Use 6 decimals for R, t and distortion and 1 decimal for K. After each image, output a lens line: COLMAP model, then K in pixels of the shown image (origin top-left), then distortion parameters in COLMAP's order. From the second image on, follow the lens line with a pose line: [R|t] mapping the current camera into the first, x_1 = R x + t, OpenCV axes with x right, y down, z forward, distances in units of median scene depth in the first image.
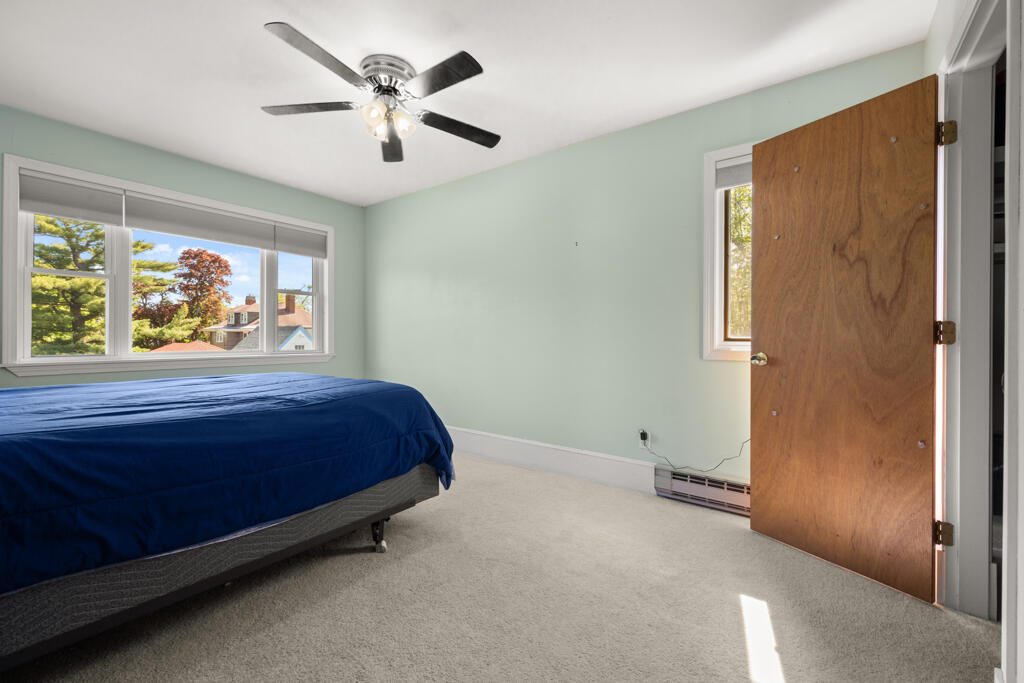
lens RADIAL K [[420.8, 0, 521.2], [0, 420.8, 336.4], [0, 0, 1]] dist [-0.001090, 0.000419]
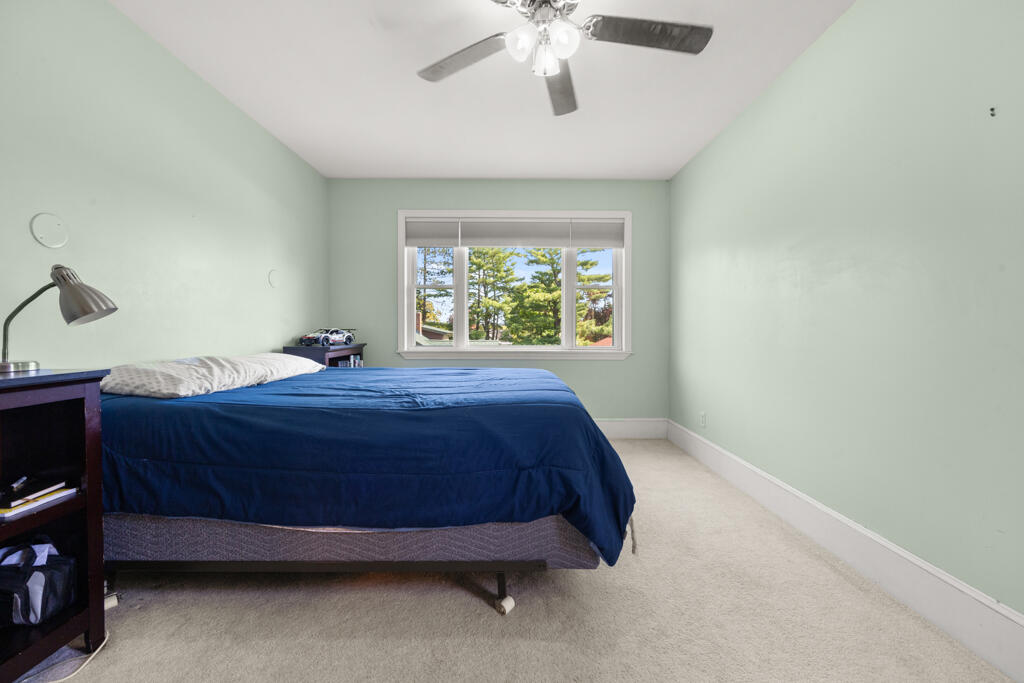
lens RADIAL K [[420.8, 0, 514.0], [0, 420.8, 339.1], [0, 0, 1]] dist [-0.001090, 0.000419]
pose [[0.598027, 0.012124, -0.801385, 0.186735], [0.000475, 0.999880, 0.015481, 0.000888], [0.801476, -0.009639, 0.597949, 0.361995]]
